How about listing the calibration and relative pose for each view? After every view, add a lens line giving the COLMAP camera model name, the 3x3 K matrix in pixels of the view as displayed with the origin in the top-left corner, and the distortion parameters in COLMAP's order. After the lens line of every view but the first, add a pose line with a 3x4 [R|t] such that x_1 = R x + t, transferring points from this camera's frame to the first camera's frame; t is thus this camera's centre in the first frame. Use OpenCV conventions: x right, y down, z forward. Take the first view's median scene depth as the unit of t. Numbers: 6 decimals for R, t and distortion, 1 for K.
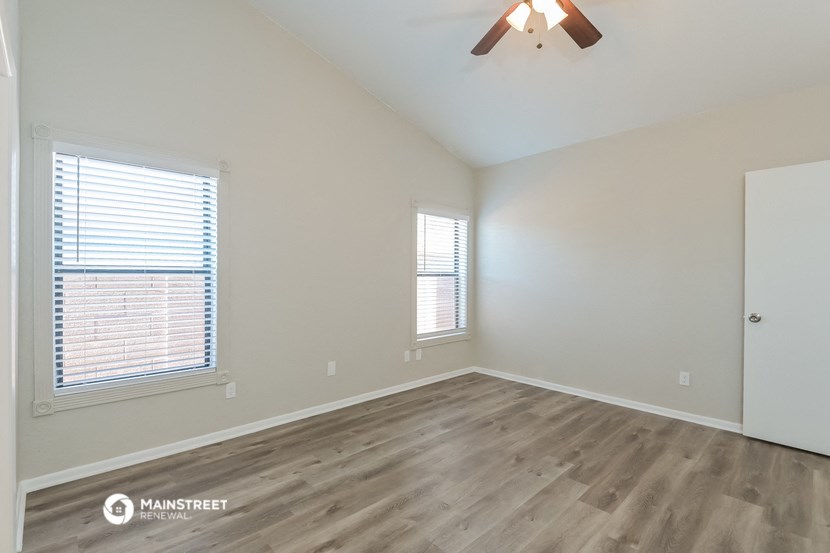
lens RADIAL K [[382.4, 0, 415.4], [0, 382.4, 277.1], [0, 0, 1]] dist [0.015179, 0.000174]
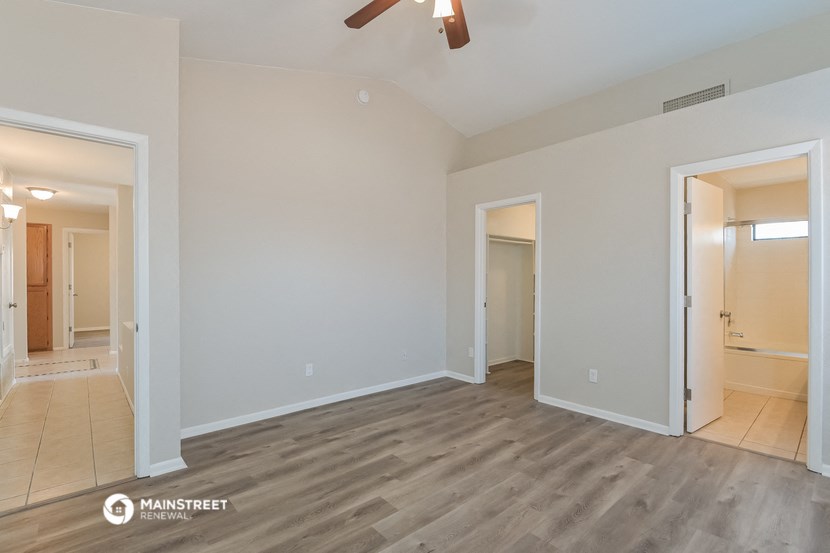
lens RADIAL K [[382.4, 0, 415.3], [0, 382.4, 277.7], [0, 0, 1]] dist [0.015179, 0.000174]
pose [[-0.999229, -0.012129, 0.037334, 0.361237], [-0.012363, 0.999905, -0.006024, -0.000077], [-0.037258, -0.006481, -0.999285, 2.018648]]
